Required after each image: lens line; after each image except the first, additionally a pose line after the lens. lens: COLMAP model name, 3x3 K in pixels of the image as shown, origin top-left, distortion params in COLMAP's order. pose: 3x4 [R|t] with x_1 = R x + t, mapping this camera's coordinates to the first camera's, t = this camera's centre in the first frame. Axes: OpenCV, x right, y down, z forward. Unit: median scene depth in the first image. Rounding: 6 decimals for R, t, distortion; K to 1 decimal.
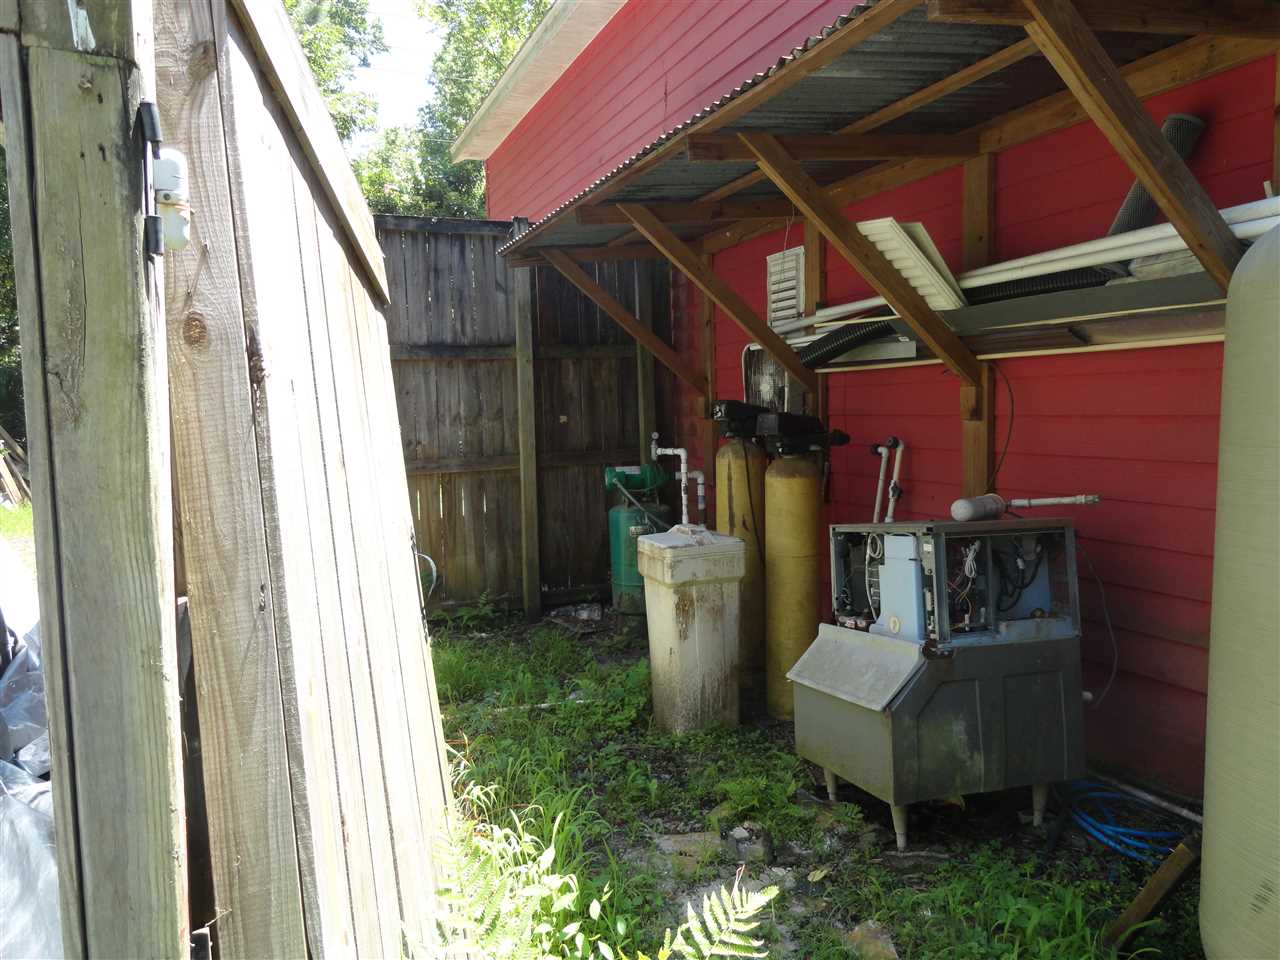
lens RADIAL K [[885.7, 0, 646.6], [0, 885.7, 482.7], [0, 0, 1]] dist [-0.003958, 0.019430]
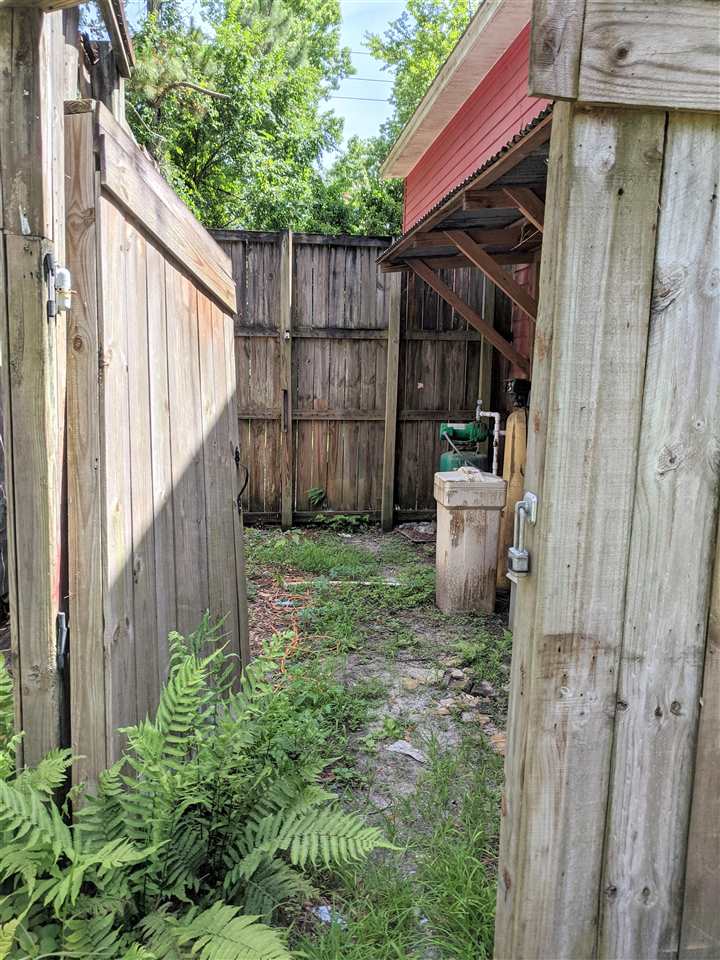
lens RADIAL K [[738.1, 0, 357.5], [0, 738.1, 480.8], [0, 0, 1]] dist [0.042482, -0.018034]
pose [[0.958806, 0.087589, -0.270222, 0.148260], [-0.070350, 0.994858, 0.072856, -0.002797], [0.275214, -0.050845, 0.960038, -0.131814]]
